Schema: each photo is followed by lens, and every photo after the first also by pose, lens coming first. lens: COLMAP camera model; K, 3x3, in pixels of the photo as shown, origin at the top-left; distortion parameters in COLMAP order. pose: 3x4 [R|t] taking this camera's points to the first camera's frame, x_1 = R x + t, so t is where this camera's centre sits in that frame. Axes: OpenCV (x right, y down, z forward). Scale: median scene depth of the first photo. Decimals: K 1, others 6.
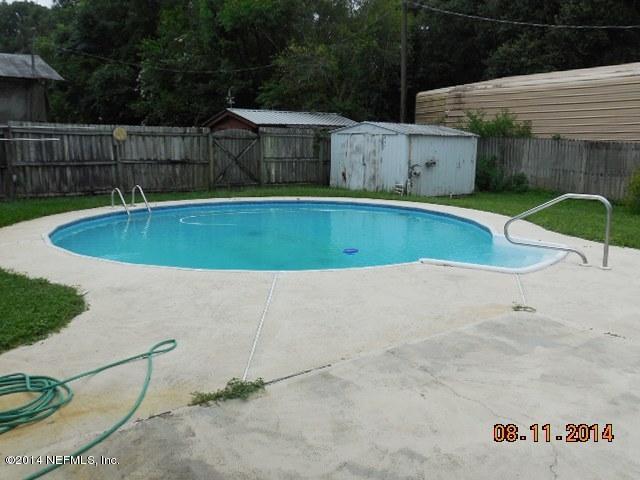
lens RADIAL K [[557.5, 0, 320.0], [0, 557.5, 240.0], [0, 0, 1]] dist [-0.010951, 0.007963]
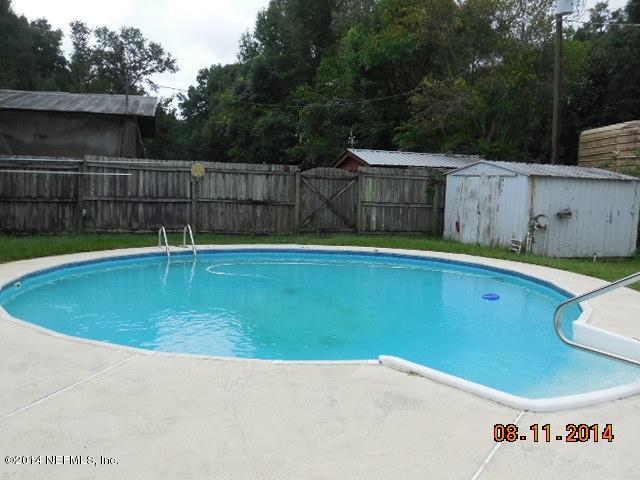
lens RADIAL K [[557.5, 0, 320.0], [0, 557.5, 240.0], [0, 0, 1]] dist [-0.010951, 0.007963]
pose [[0.940234, 0.051074, -0.336678, 0.143942], [-0.080792, 0.993917, -0.074848, -0.018606], [0.330807, 0.097575, 0.938640, 0.180936]]
